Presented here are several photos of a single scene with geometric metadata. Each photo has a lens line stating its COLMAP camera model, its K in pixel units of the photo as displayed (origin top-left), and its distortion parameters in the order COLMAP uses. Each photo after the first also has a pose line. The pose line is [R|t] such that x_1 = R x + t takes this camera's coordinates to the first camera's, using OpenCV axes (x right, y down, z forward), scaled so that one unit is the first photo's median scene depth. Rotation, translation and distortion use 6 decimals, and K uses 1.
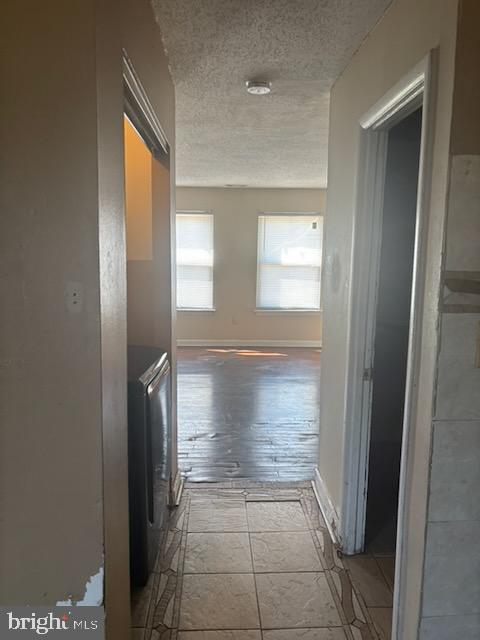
lens RADIAL K [[475.2, 0, 240.0], [0, 475.2, 318.8], [0, 0, 1]] dist [0.013931, -0.000439]
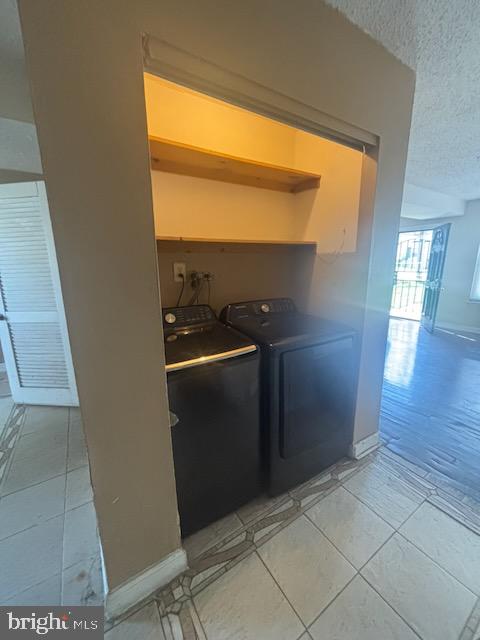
lens RADIAL K [[256.8, 0, 242.8], [0, 256.8, 314.1], [0, 0, 1]] dist [-0.004374, 0.000916]
pose [[0.493186, 0.149439, -0.856992, 0.238278], [-0.088587, 0.988641, 0.121415, -0.019044], [0.865402, 0.016038, 0.500822, 0.458235]]
